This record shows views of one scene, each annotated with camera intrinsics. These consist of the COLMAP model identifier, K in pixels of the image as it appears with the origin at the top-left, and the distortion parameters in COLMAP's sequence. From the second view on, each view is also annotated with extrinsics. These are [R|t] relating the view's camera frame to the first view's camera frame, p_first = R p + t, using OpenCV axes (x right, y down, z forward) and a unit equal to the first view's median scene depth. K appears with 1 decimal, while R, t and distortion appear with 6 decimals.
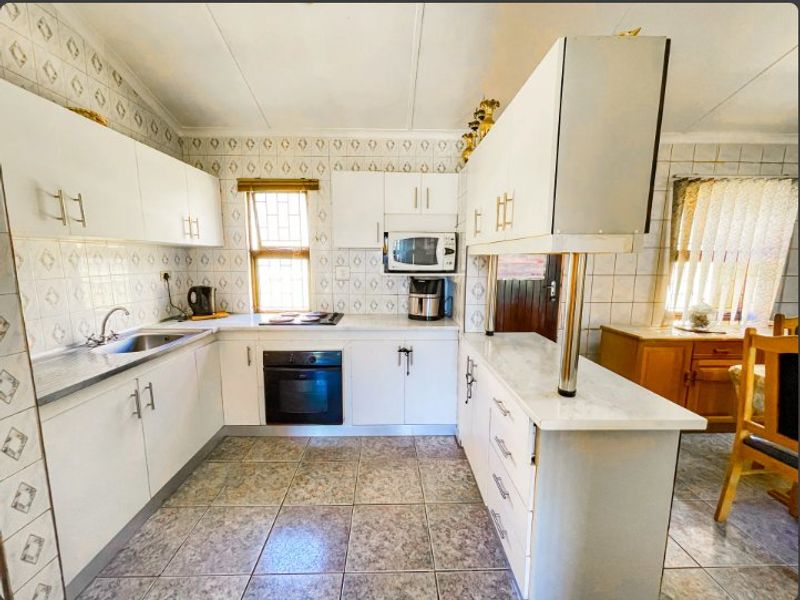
lens RADIAL K [[324.1, 0, 398.0], [0, 324.1, 303.2], [0, 0, 1]] dist [0.006026, 0.000066]
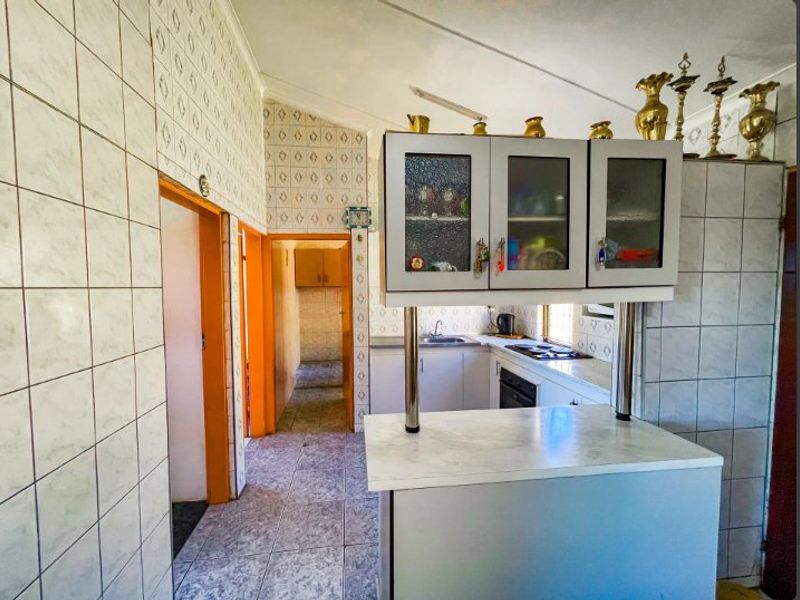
lens RADIAL K [[334.2, 0, 388.7], [0, 334.2, 300.0], [0, 0, 1]] dist [0.020122, -0.000098]
pose [[0.091331, 0.040920, -0.994979, 0.813346], [-0.126967, 0.991479, 0.029121, -0.092866], [0.987693, 0.123670, 0.095749, 0.373268]]
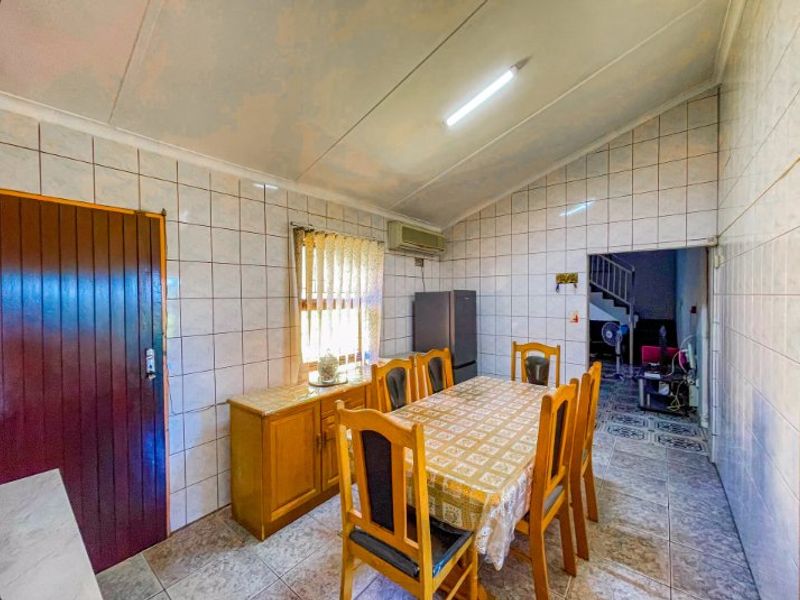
lens RADIAL K [[328.6, 0, 396.3], [0, 328.6, 301.9], [0, 0, 1]] dist [0.000309, 0.000541]
pose [[0.643382, -0.022810, 0.765206, 0.334748], [0.114327, 0.991210, -0.066578, -0.069765], [-0.756961, 0.130319, 0.640334, 0.202394]]
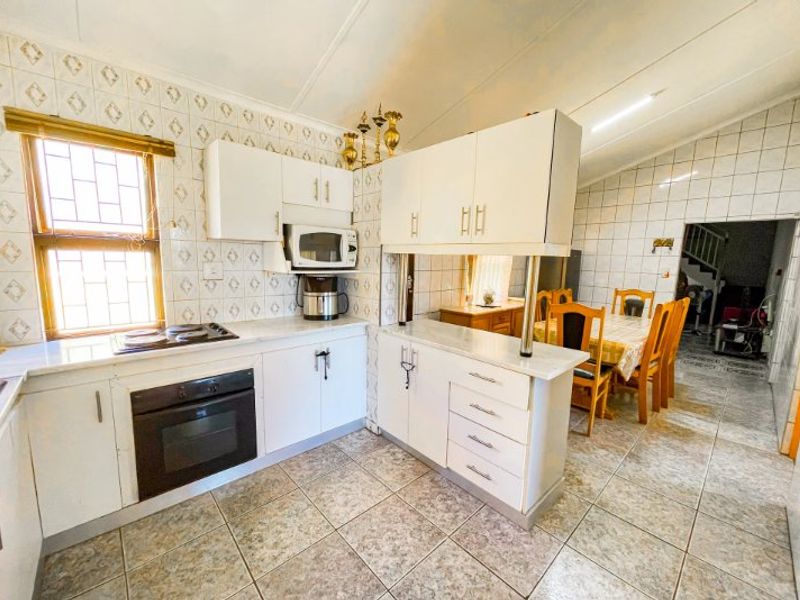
lens RADIAL K [[326.1, 0, 395.4], [0, 326.1, 301.0], [0, 0, 1]] dist [0.001289, 0.000035]
pose [[0.757521, -0.073784, 0.648627, -0.399443], [0.067722, 0.997113, 0.034334, -0.022133], [-0.649288, 0.017917, 0.760332, 0.142944]]
